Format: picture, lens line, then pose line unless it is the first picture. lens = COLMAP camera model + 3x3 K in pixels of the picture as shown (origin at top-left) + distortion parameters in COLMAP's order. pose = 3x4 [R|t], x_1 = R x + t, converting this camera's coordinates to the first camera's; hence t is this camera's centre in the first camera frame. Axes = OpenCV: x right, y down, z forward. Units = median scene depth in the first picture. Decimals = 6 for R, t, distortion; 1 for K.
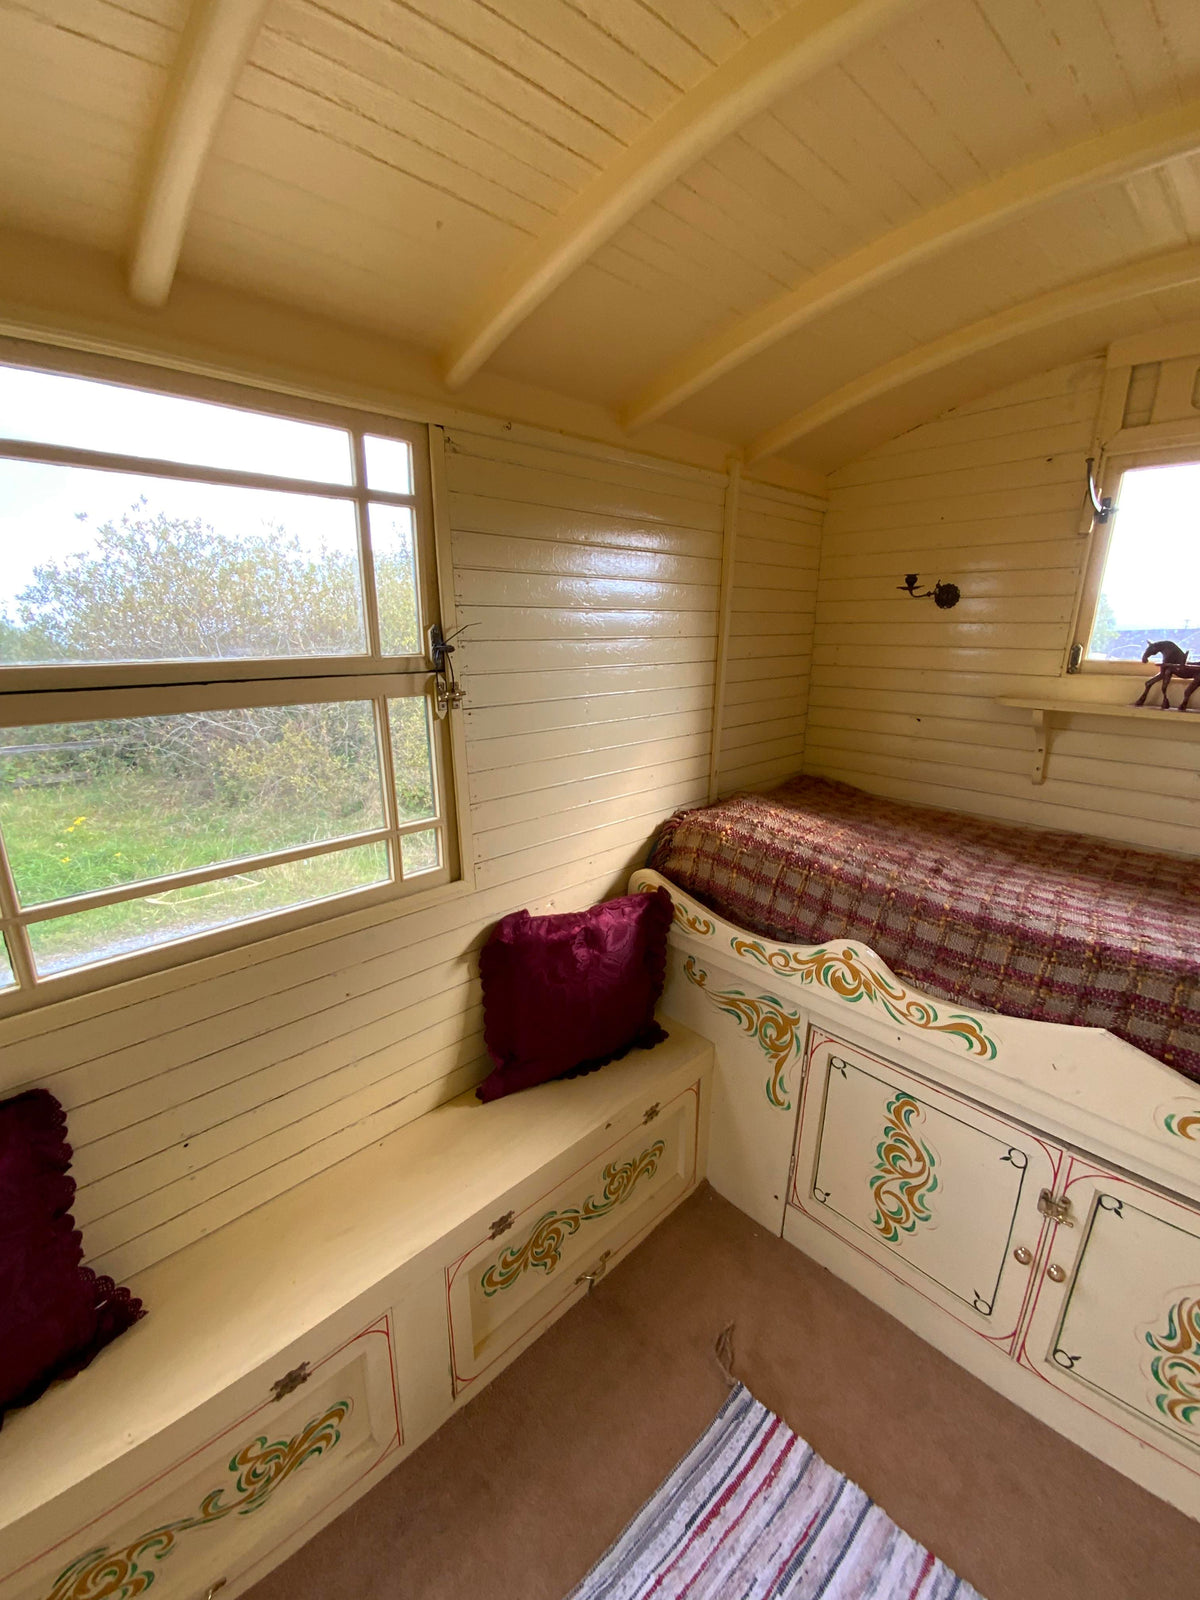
lens RADIAL K [[639.2, 0, 603.5], [0, 639.2, 802.9], [0, 0, 1]] dist [0.024336, -0.020596]
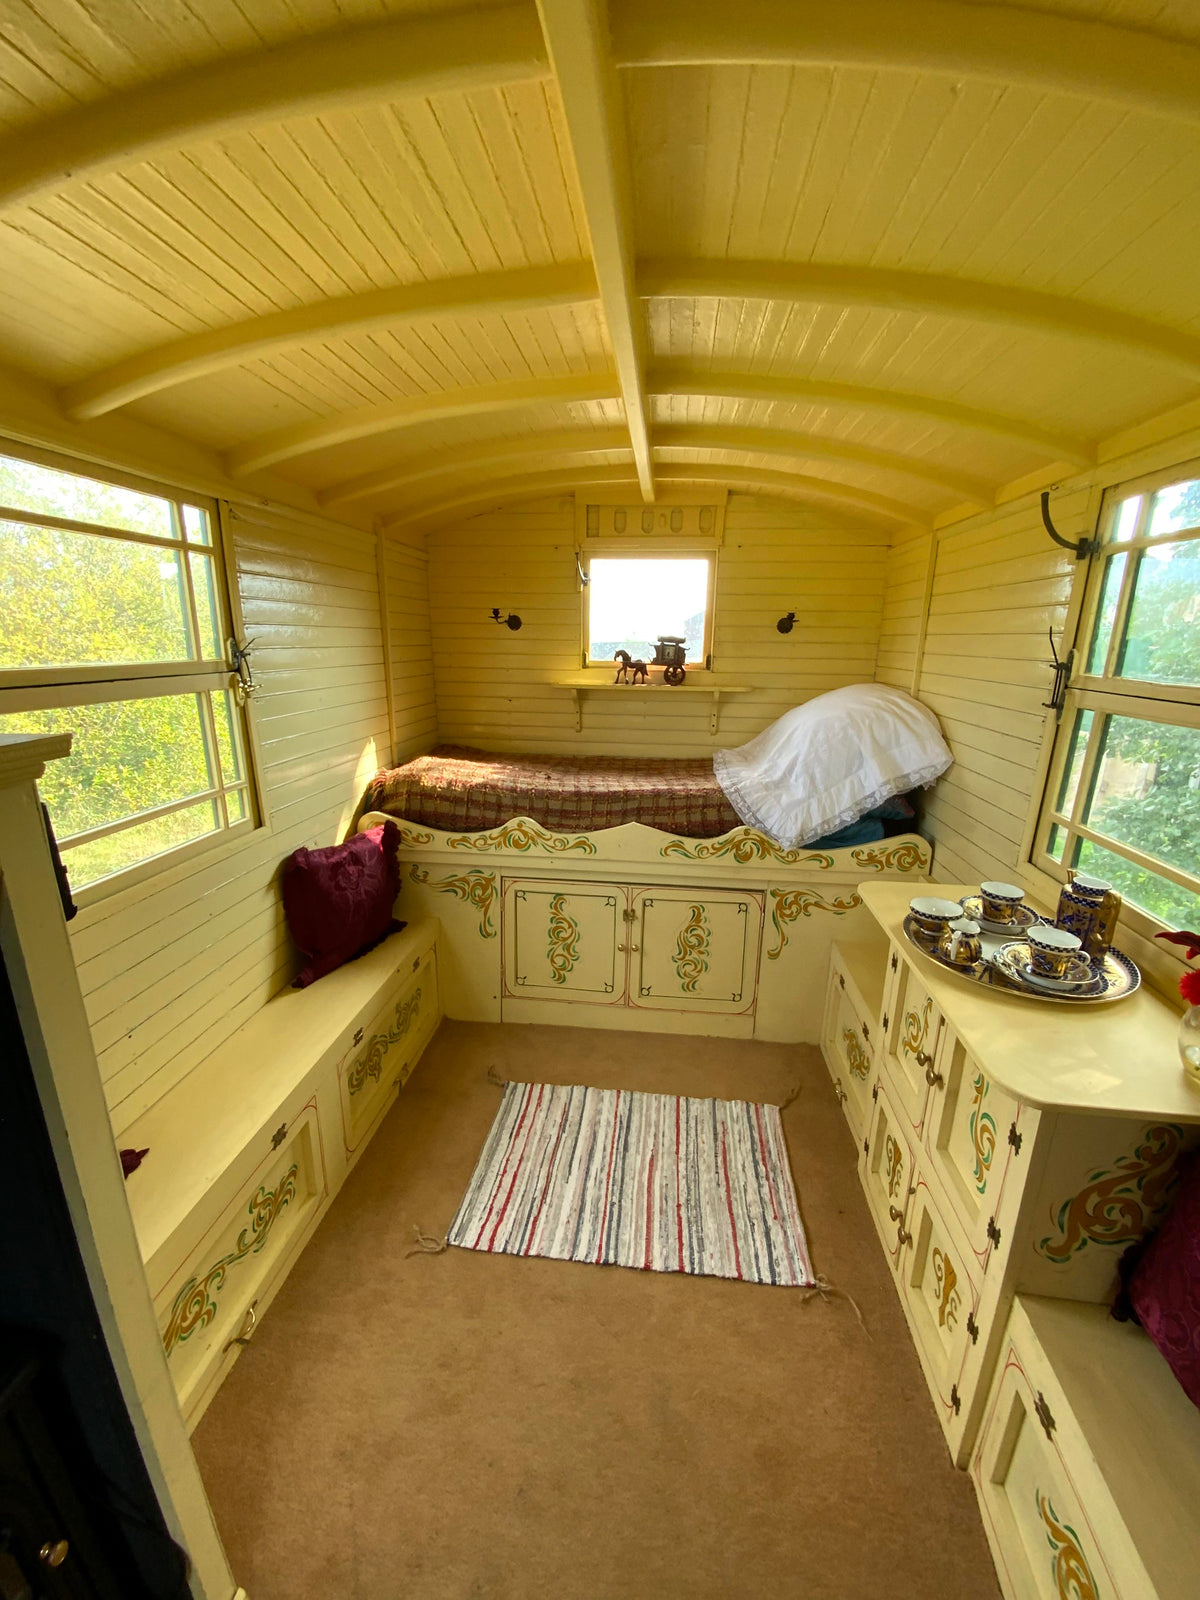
lens RADIAL K [[639.2, 0, 603.5], [0, 639.2, 802.9], [0, 0, 1]] dist [0.024336, -0.020596]
pose [[0.764180, -0.151329, 0.627000, -0.529335], [0.160801, 0.986092, 0.042016, 0.133395], [-0.624638, 0.068715, 0.777885, -0.515691]]
